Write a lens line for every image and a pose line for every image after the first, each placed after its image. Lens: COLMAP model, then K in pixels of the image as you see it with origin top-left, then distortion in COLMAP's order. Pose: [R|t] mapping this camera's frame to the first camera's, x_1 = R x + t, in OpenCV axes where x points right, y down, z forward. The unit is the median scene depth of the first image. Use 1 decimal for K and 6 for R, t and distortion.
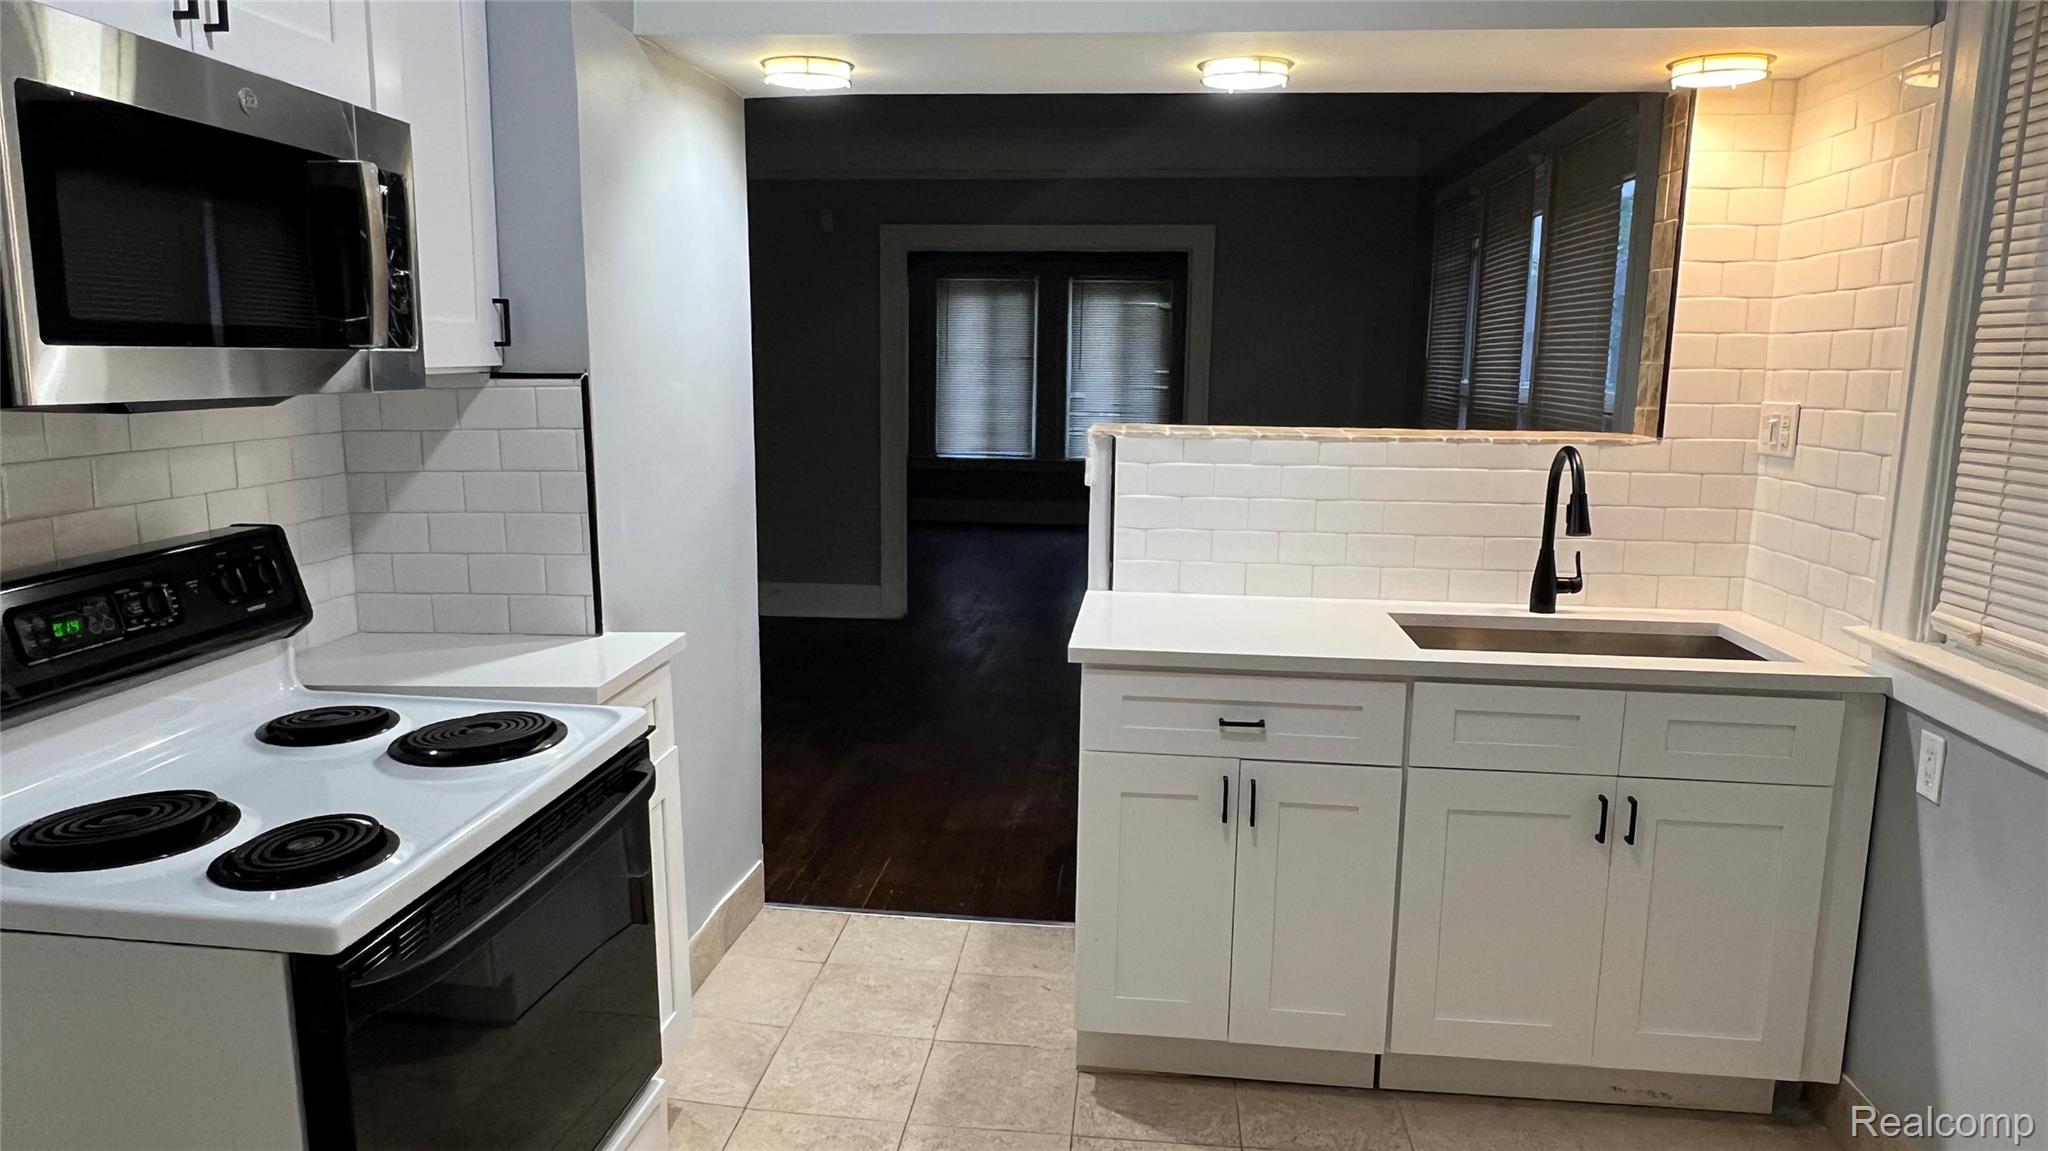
lens RADIAL K [[1330.2, 0, 1024.0], [0, 1330.2, 575.5], [0, 0, 1]] dist [0.003029, 0.001174]
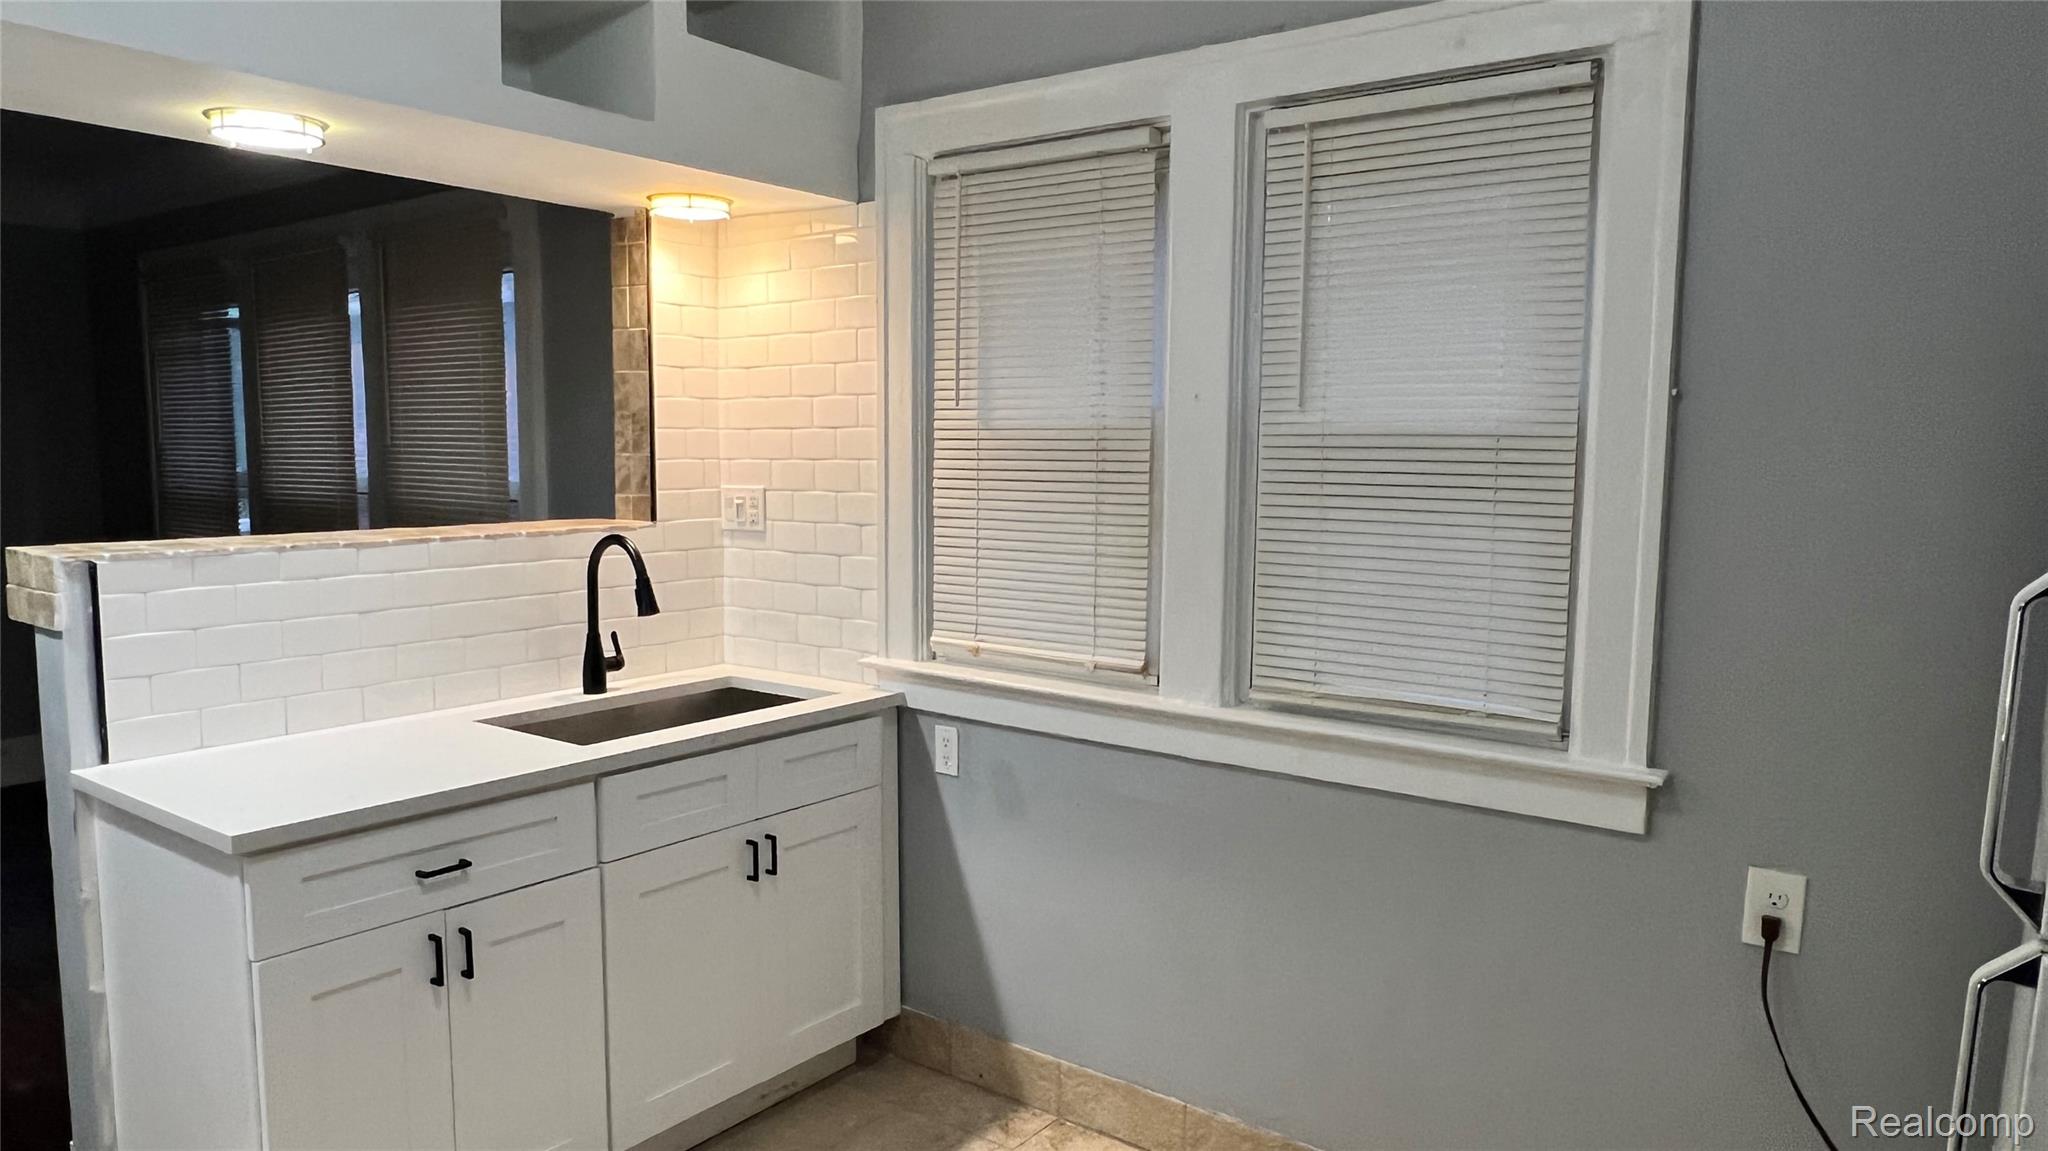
lens RADIAL K [[1330.2, 0, 1024.0], [0, 1330.2, 575.5], [0, 0, 1]] dist [0.003029, 0.001174]
pose [[0.514566, -0.095050, 0.852166, -0.350099], [0.140177, 0.989791, 0.025757, -0.047889], [-0.845915, 0.106200, 0.522637, 0.174045]]
